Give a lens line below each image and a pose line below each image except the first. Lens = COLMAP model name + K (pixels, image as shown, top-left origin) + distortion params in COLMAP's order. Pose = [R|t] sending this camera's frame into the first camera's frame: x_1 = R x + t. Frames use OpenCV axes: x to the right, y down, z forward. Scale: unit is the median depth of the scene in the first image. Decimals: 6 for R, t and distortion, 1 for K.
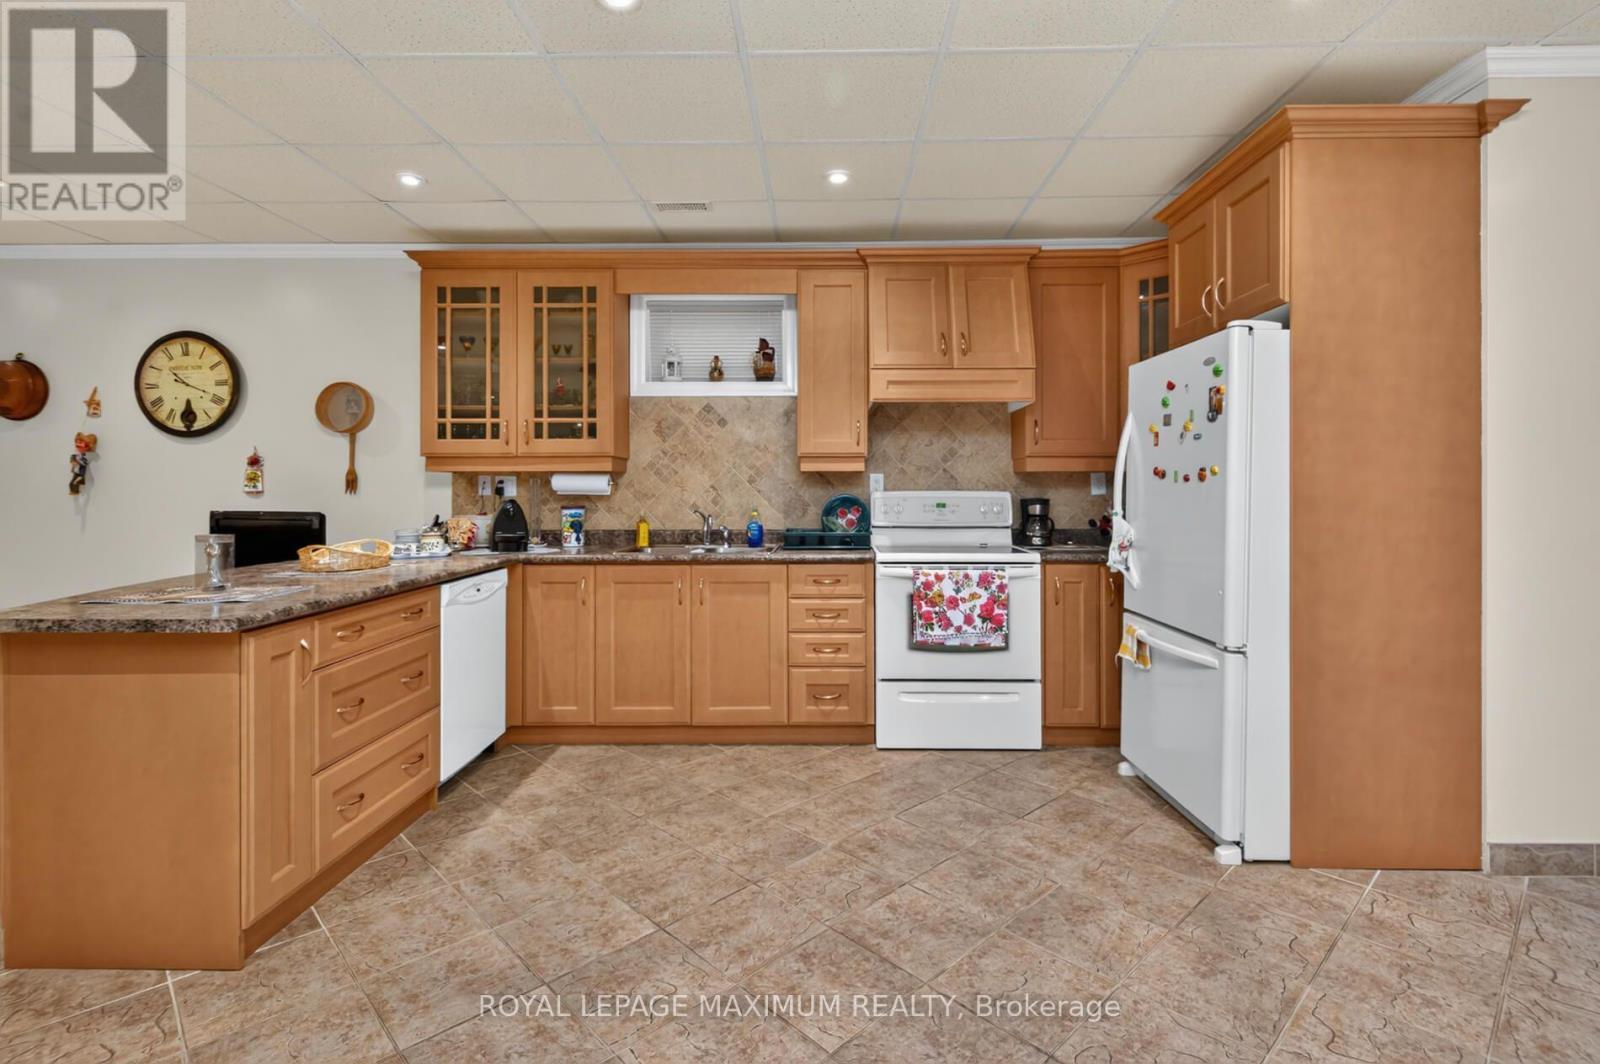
lens RADIAL K [[686.7, 0, 804.0], [0, 686.7, 487.7], [0, 0, 1]] dist [0.013830, -0.008284]
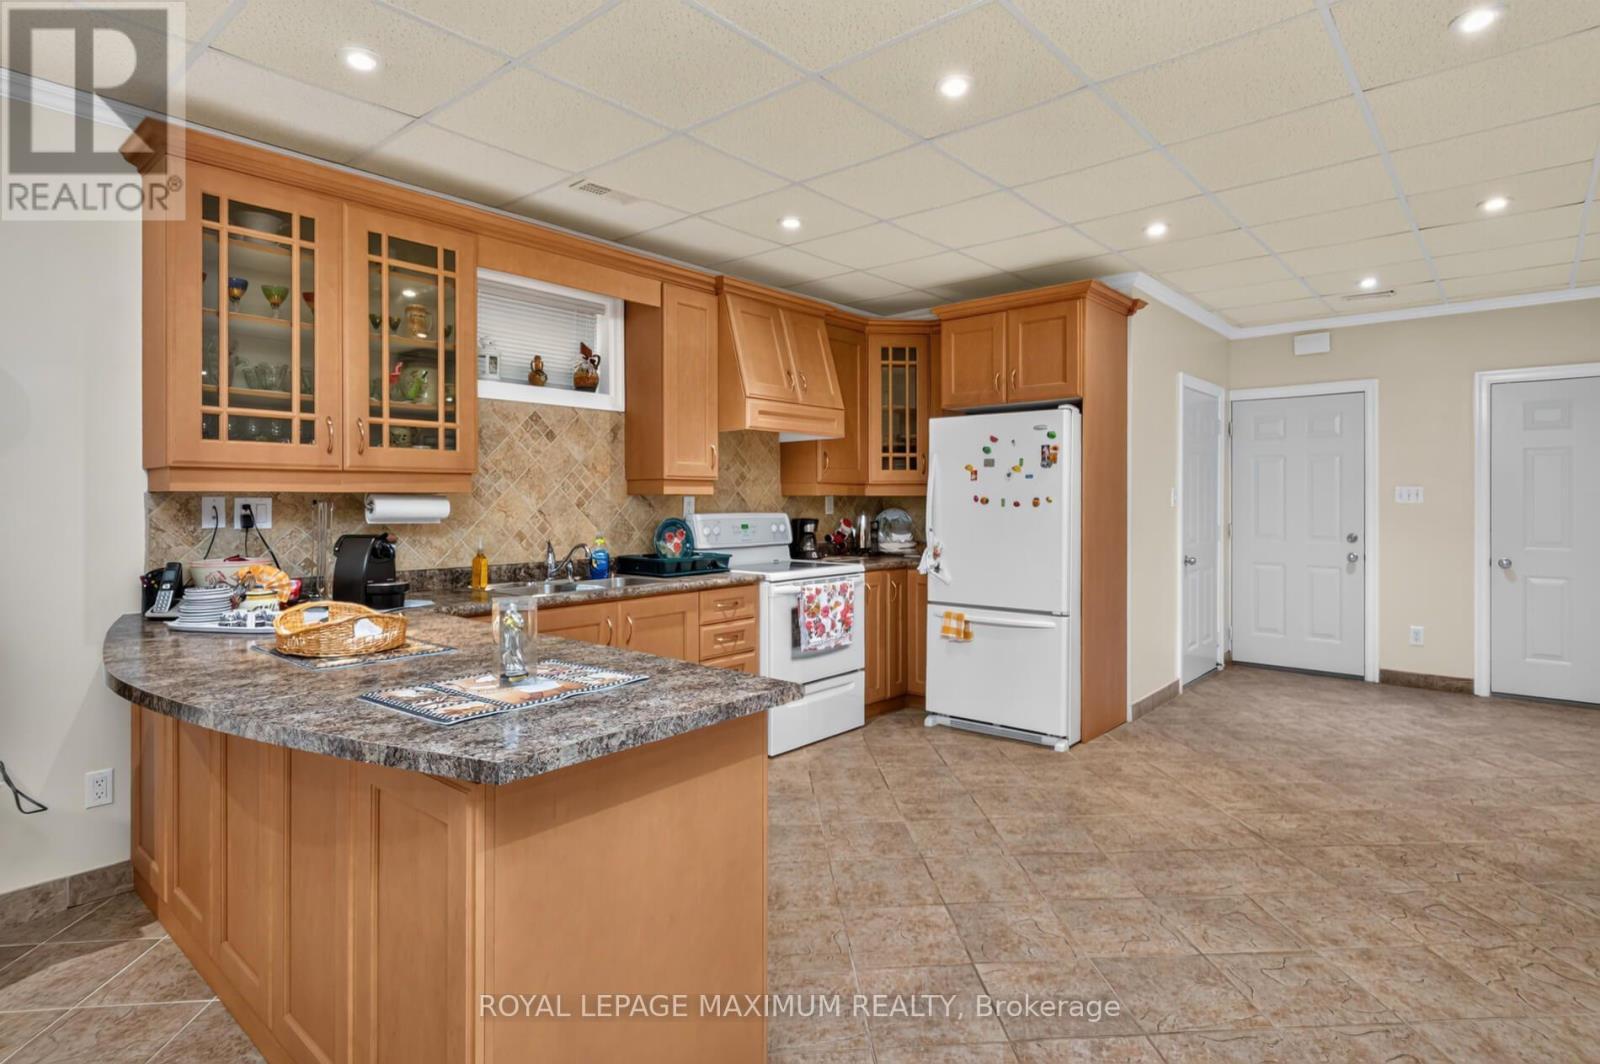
lens RADIAL K [[720.8, 0, 827.0], [0, 720.8, 500.8], [0, 0, 1]] dist [0.005593, -0.000179]
pose [[0.703547, 0.000497, 0.710648, -0.624274], [0.002007, 0.999994, -0.002686, -0.013451], [-0.710645, 0.003316, 0.703542, 0.155257]]
